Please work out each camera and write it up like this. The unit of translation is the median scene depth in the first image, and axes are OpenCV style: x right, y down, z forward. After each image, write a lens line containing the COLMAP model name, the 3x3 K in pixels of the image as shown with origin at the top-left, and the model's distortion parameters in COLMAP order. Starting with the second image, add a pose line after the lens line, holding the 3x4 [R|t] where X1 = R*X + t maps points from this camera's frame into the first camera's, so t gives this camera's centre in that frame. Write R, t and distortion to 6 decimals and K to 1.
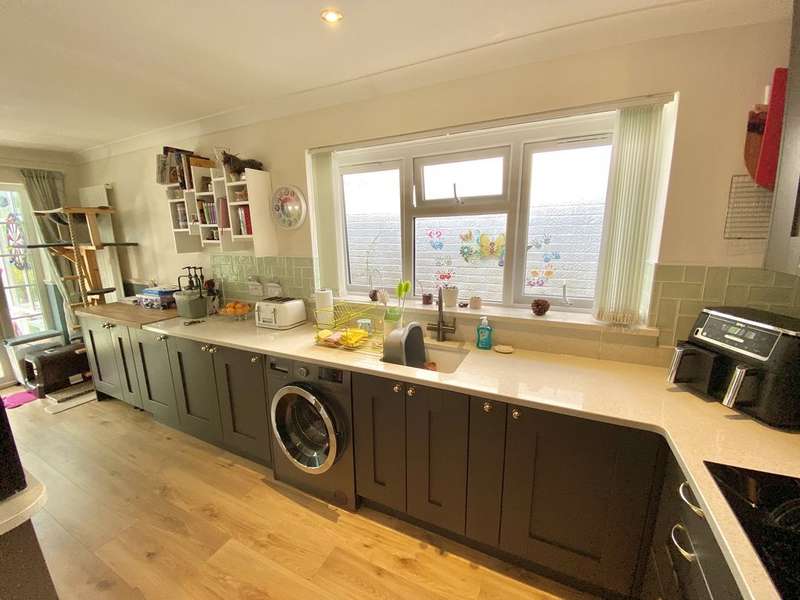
lens RADIAL K [[331.3, 0, 399.2], [0, 331.3, 301.4], [0, 0, 1]] dist [0.034029, -0.024760]
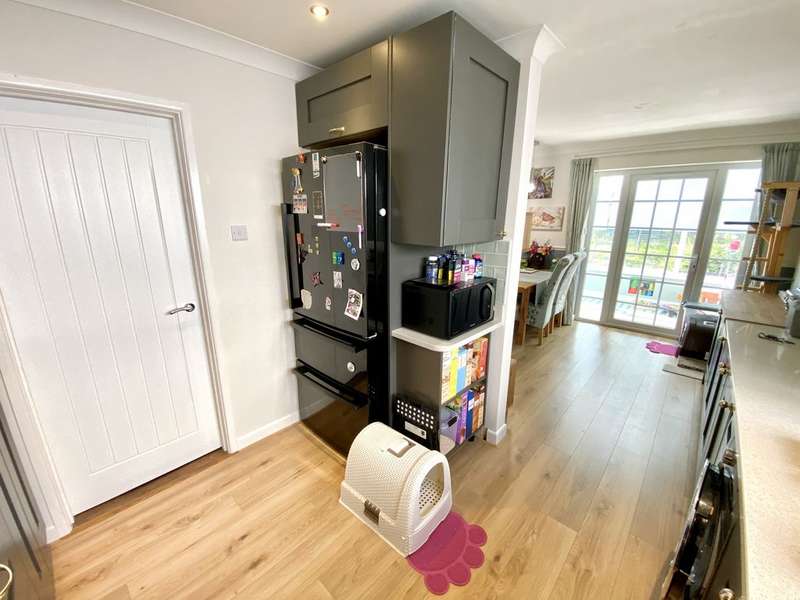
lens RADIAL K [[331.3, 0, 399.2], [0, 331.3, 301.4], [0, 0, 1]] dist [0.034029, -0.024760]
pose [[-0.299096, 0.256975, -0.918970, 0.324672], [-0.193047, 0.926846, 0.322008, -0.107921], [0.934492, 0.273716, -0.227608, 0.494827]]
